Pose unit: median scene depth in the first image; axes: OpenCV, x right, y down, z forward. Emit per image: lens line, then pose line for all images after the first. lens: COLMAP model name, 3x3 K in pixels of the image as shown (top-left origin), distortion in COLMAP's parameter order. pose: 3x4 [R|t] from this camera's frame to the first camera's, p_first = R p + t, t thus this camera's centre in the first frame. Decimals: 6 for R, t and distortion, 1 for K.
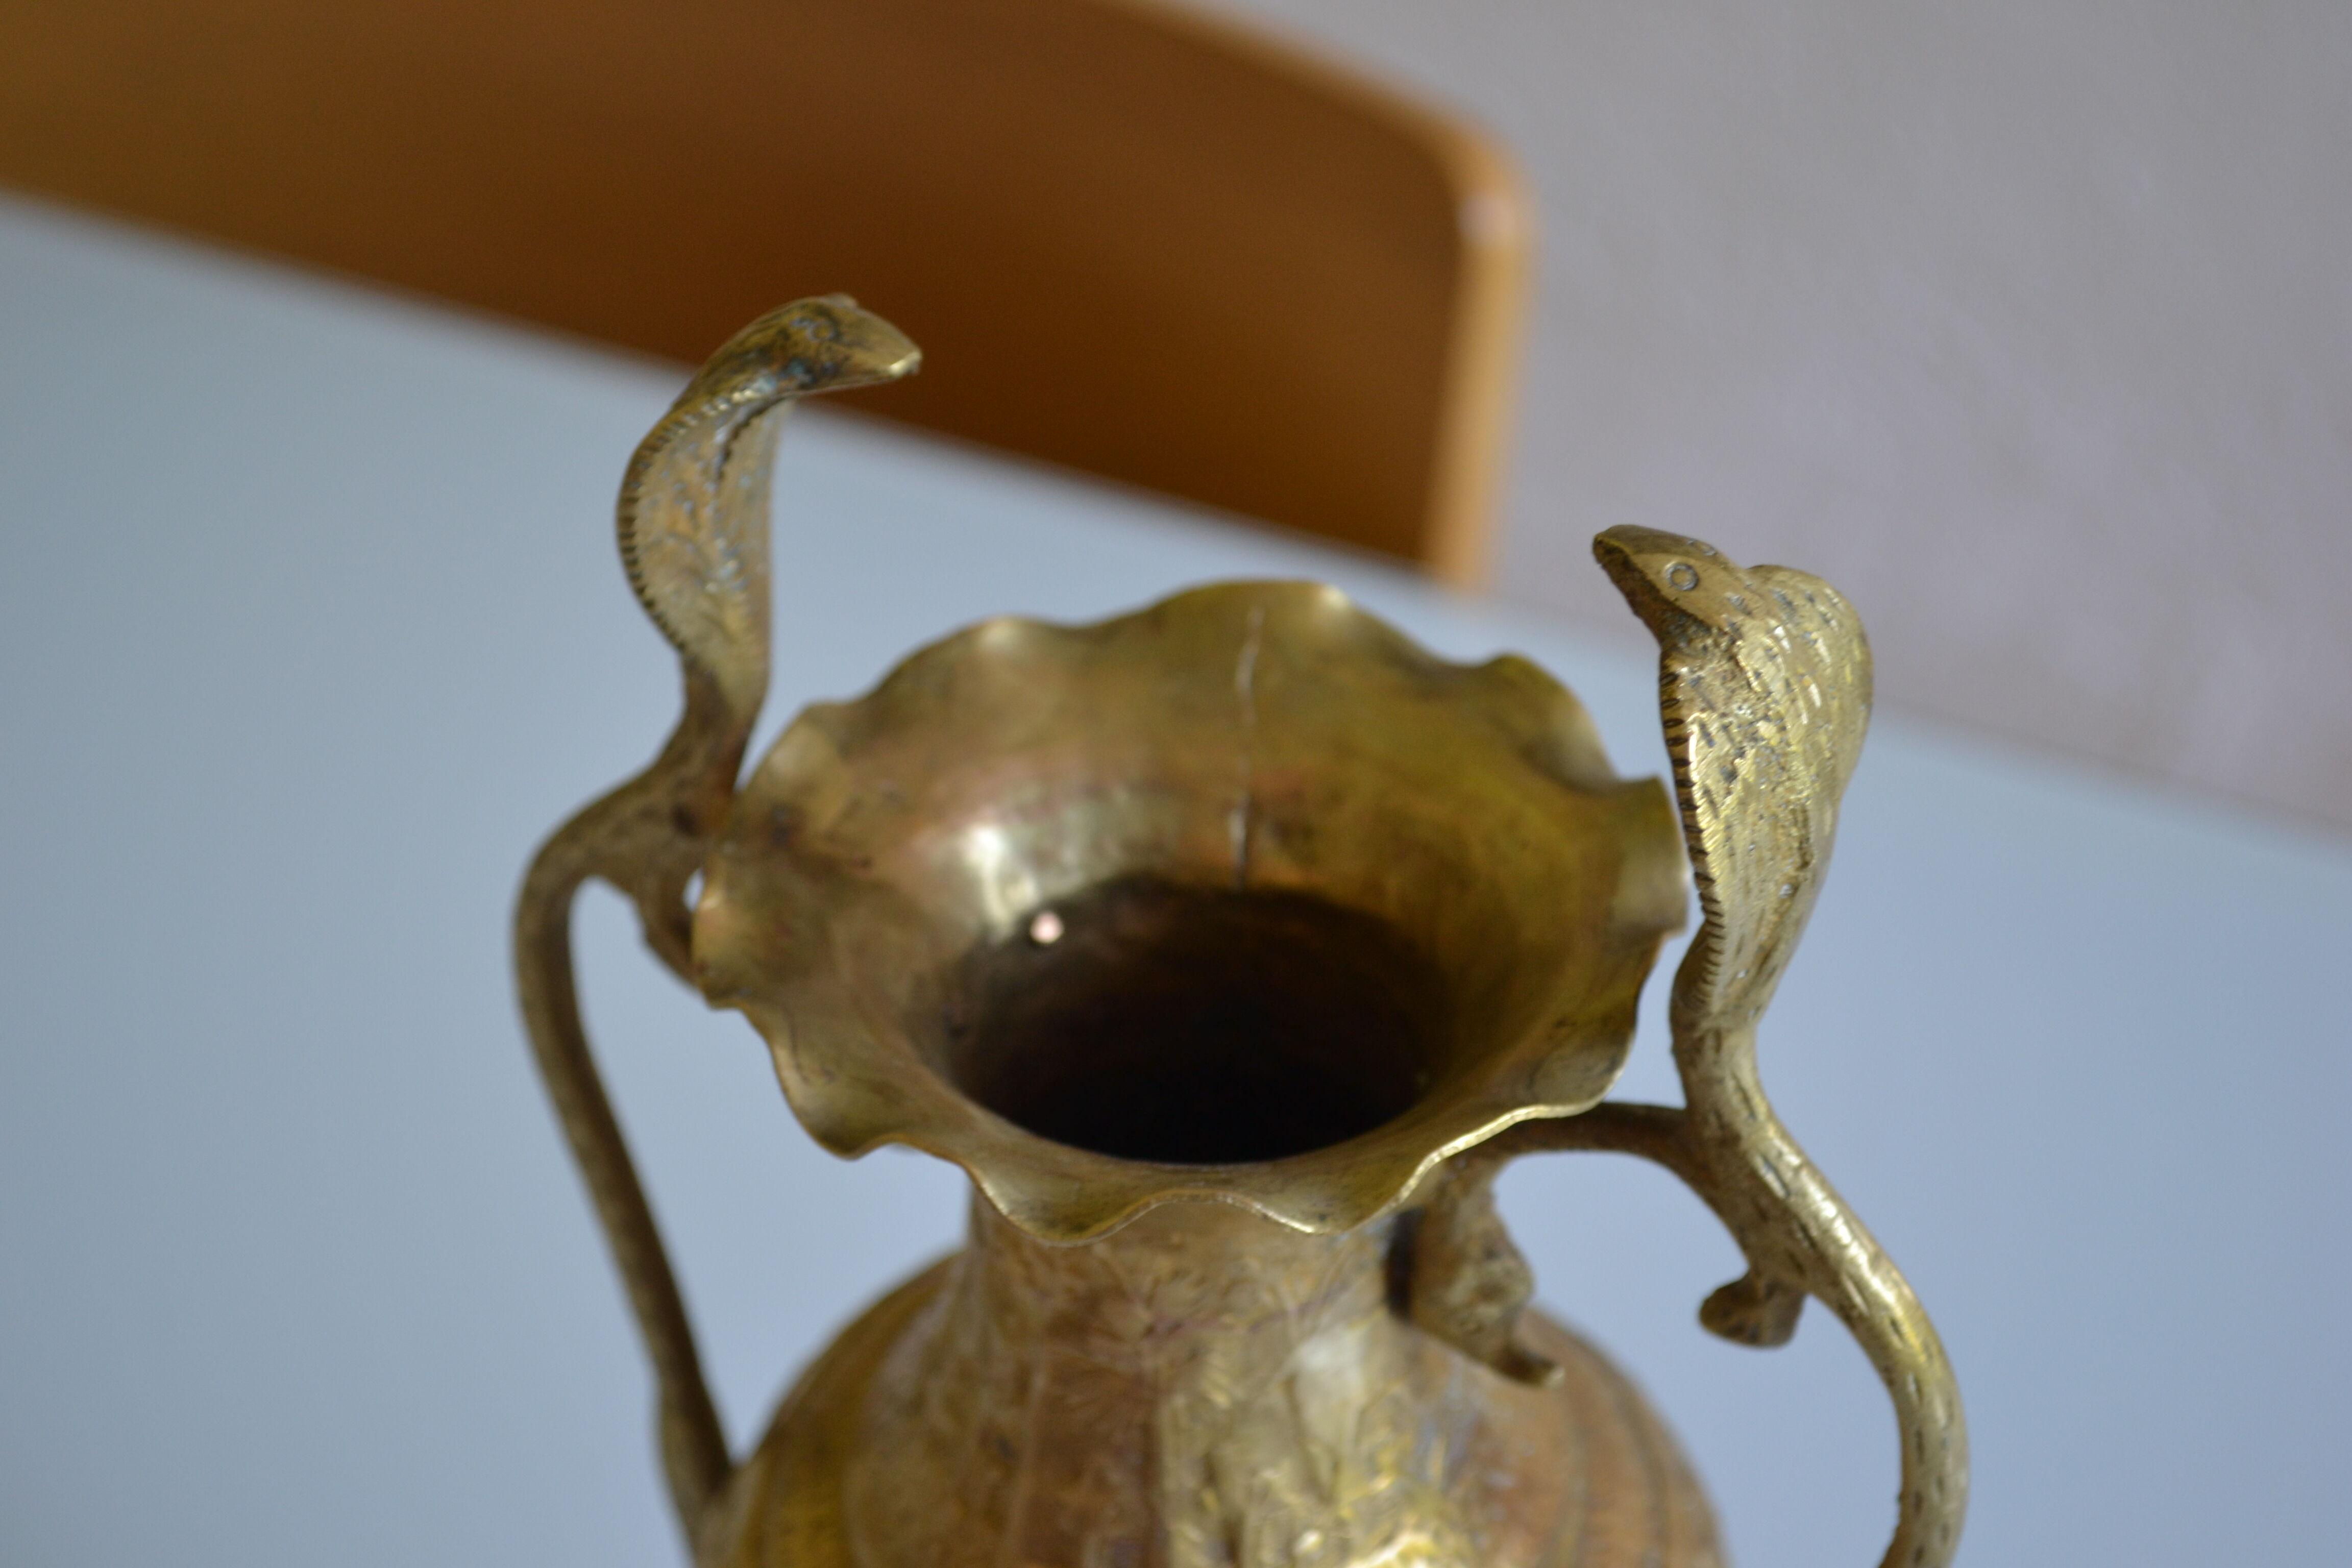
lens RADIAL K [[4478.9, 0, 1152.8], [0, 4478.9, 780.8], [0, 0, 1]] dist [0.002801, 0.000000]
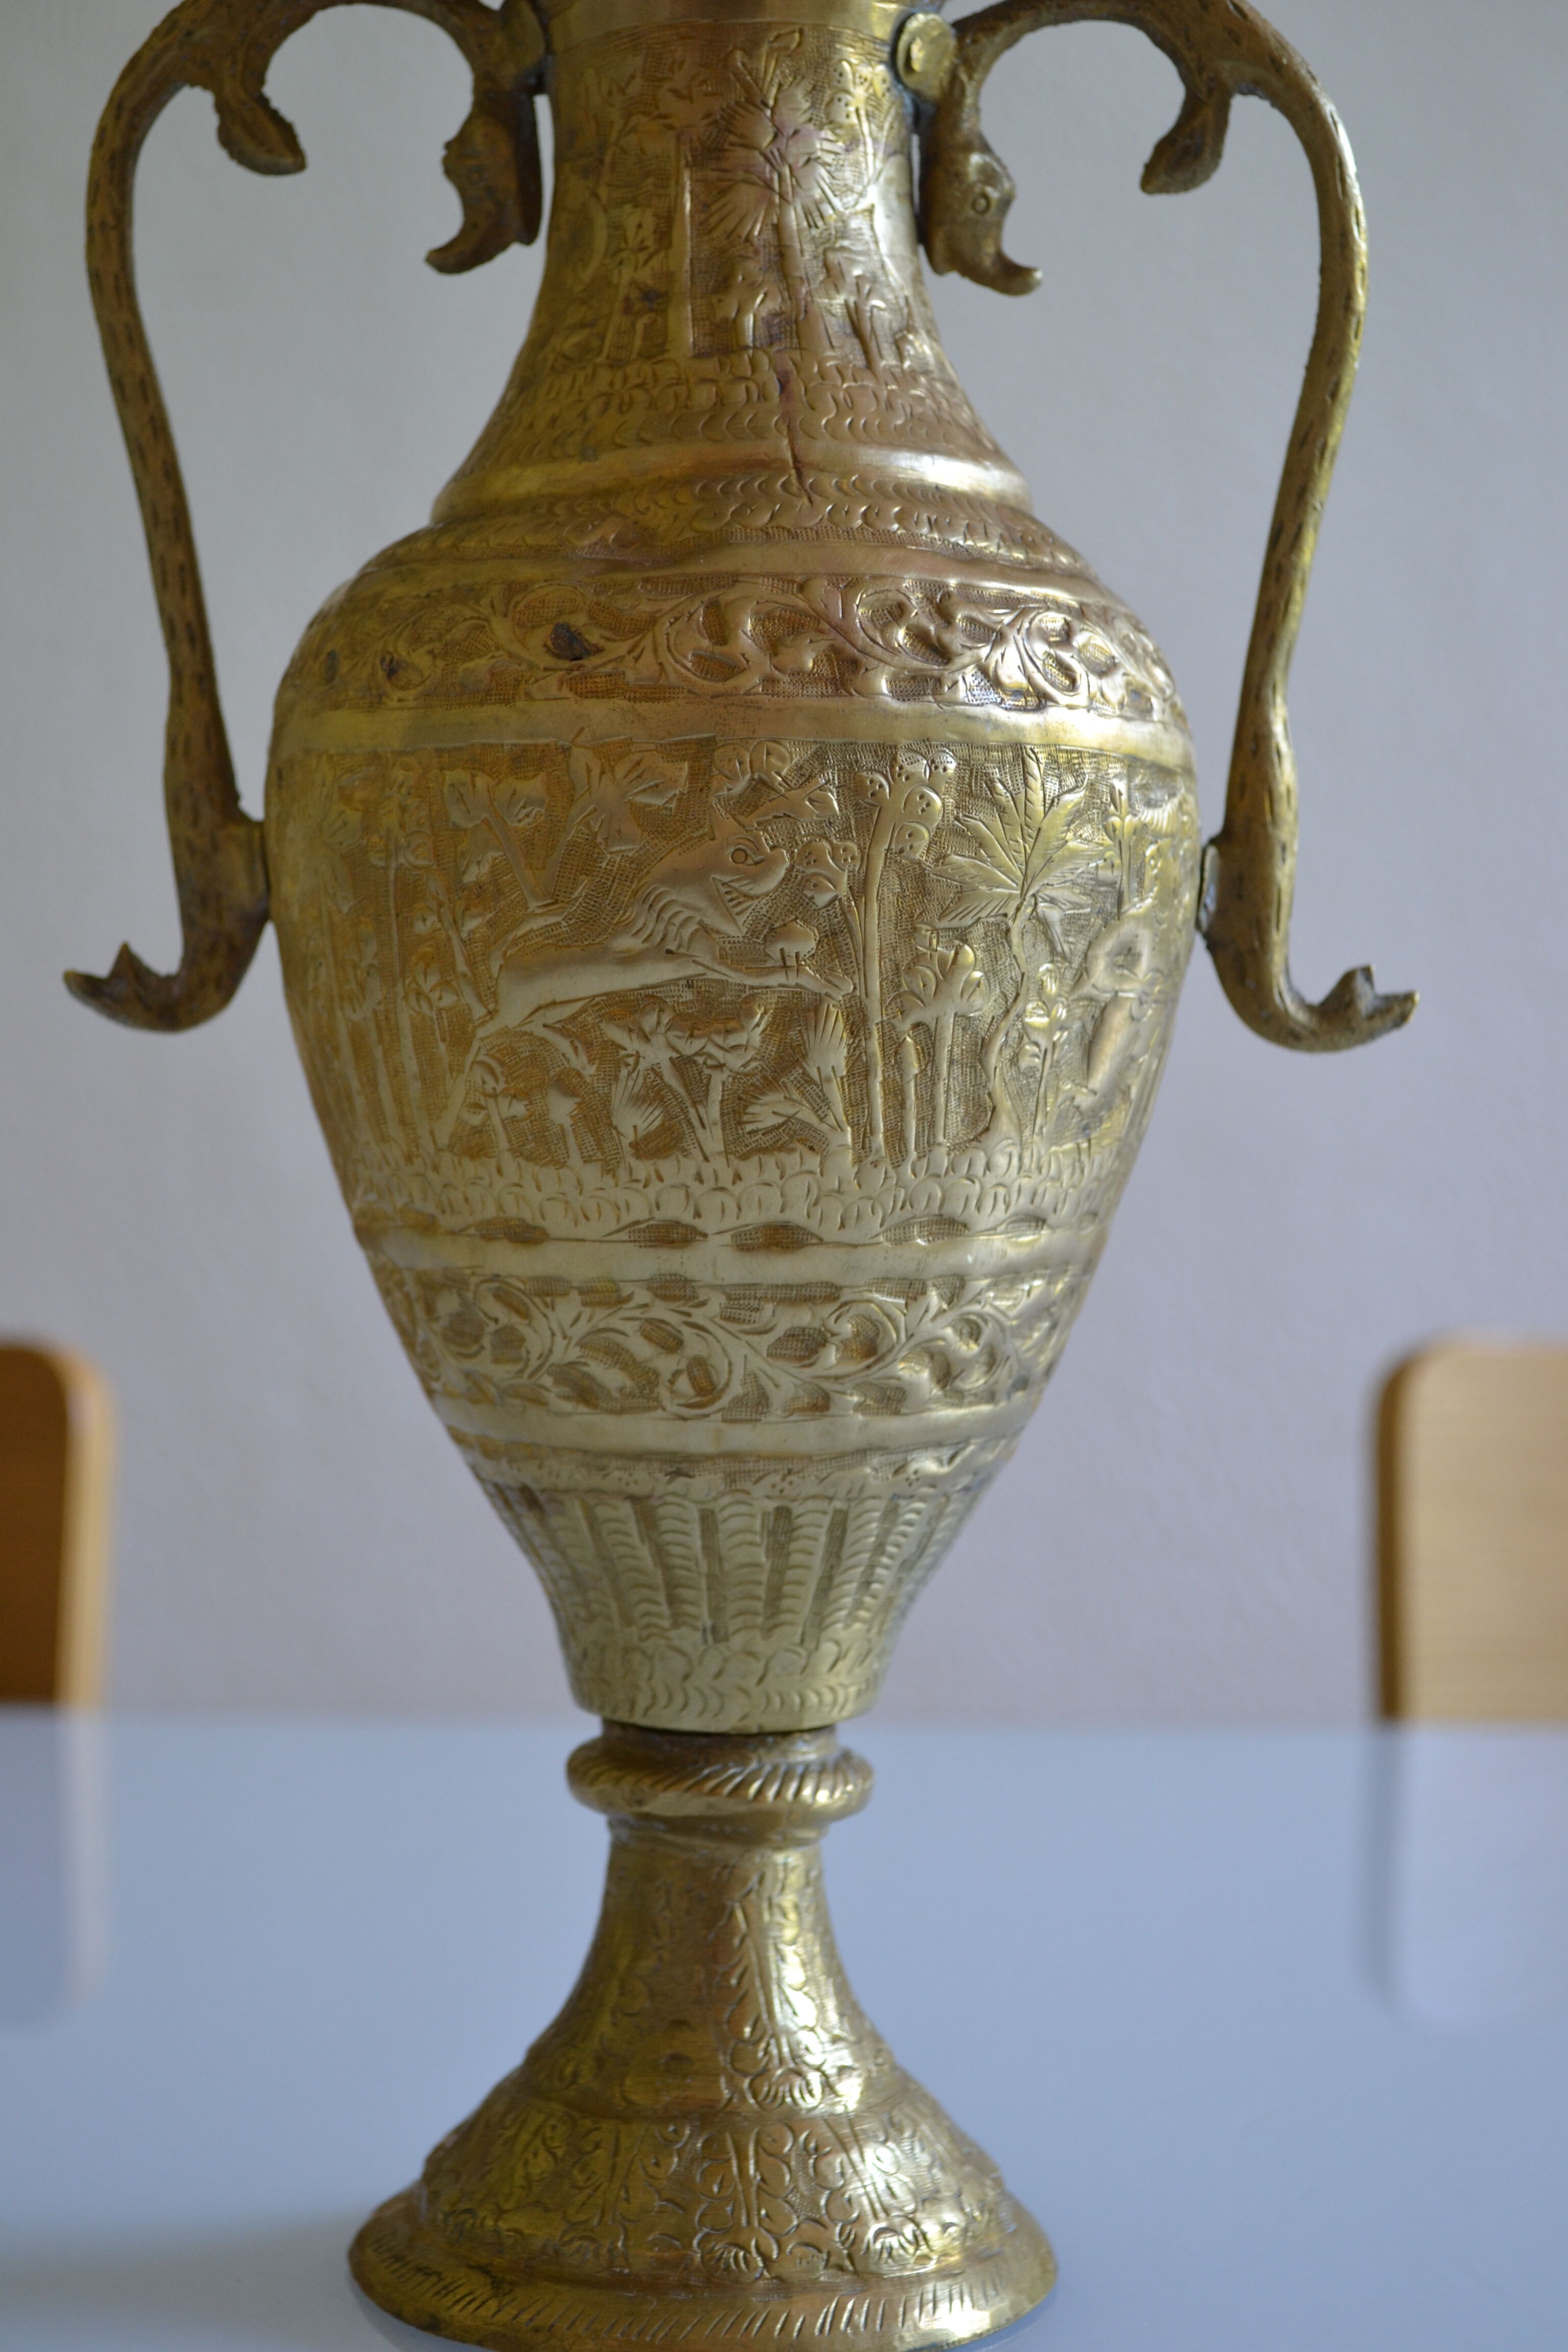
lens RADIAL K [[3832.6, 0, 768.9], [0, 3832.6, 1165.6], [0, 0, 1]] dist [-0.009575, 0.000000]
pose [[0.894281, 0.012999, 0.447318, -0.482035], [0.260168, 0.798193, -0.543324, 0.941645], [-0.364109, 0.602262, 0.710426, 0.409478]]
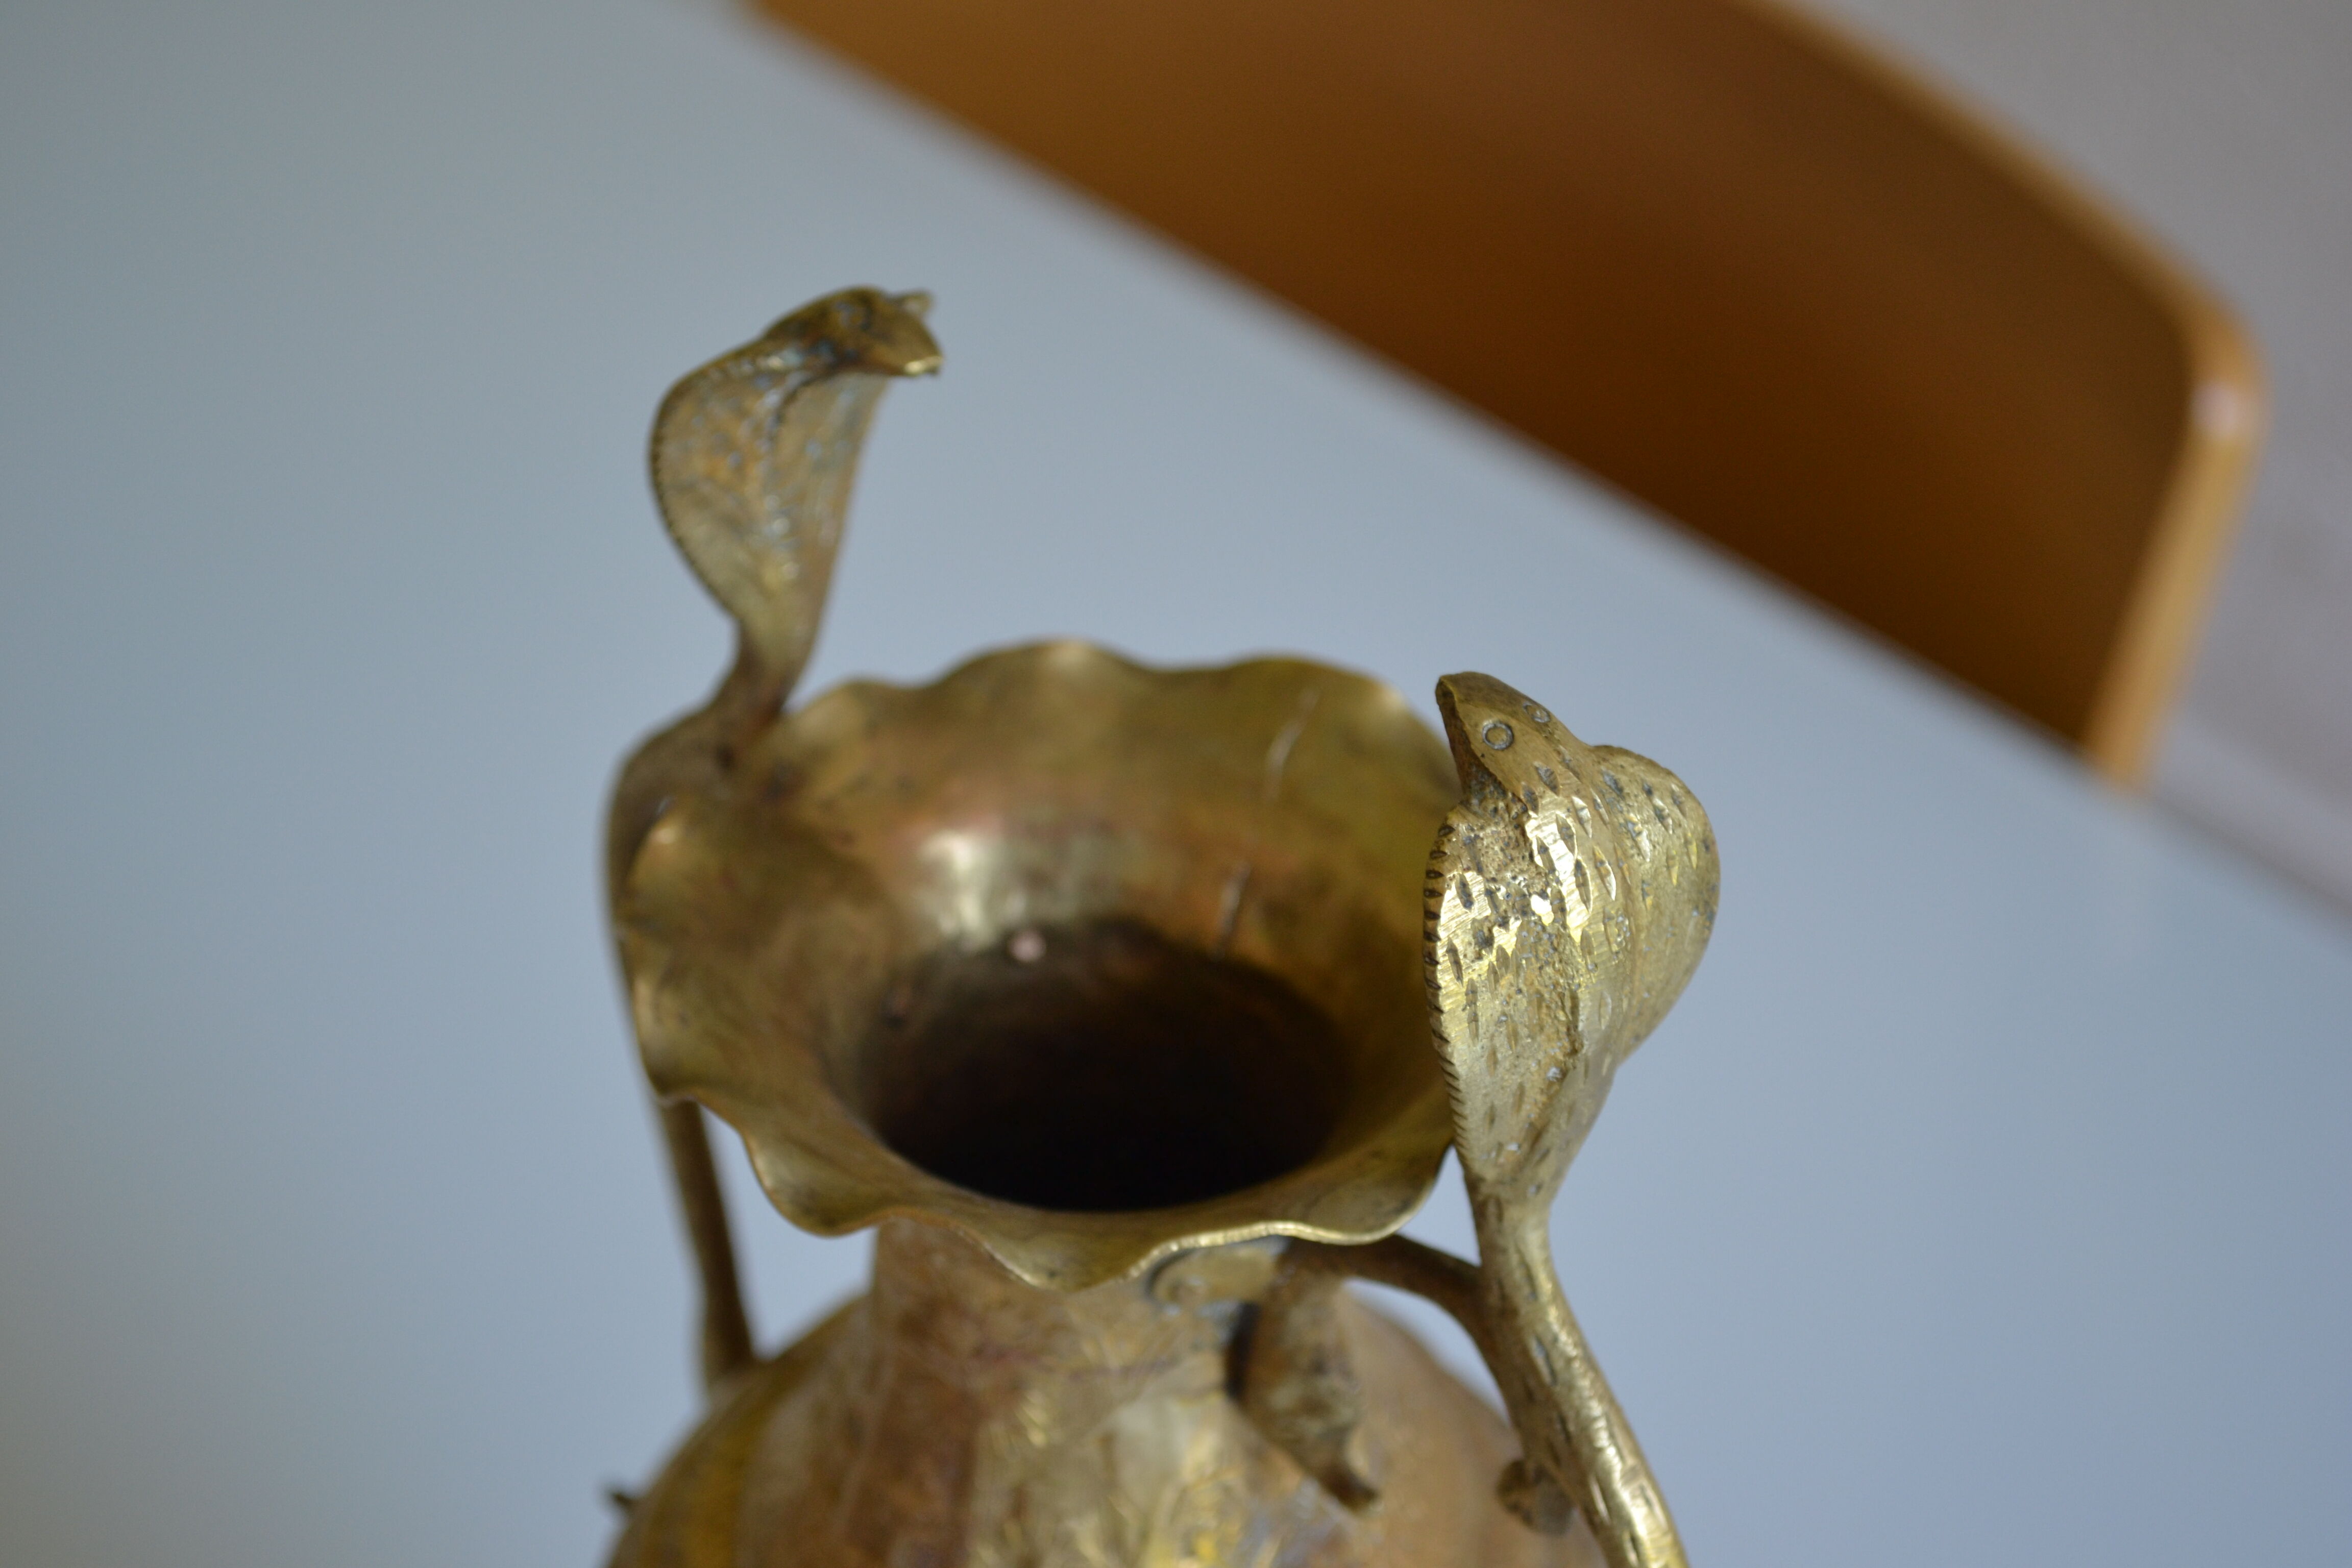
lens RADIAL K [[4478.9, 0, 1187.9], [0, 4478.9, 792.2], [0, 0, 1]] dist [0.002801, 0.000000]
pose [[0.941914, 0.236453, -0.238511, 0.256664], [-0.237631, 0.971053, 0.024234, -0.036058], [0.237337, 0.033851, 0.970837, 0.023035]]
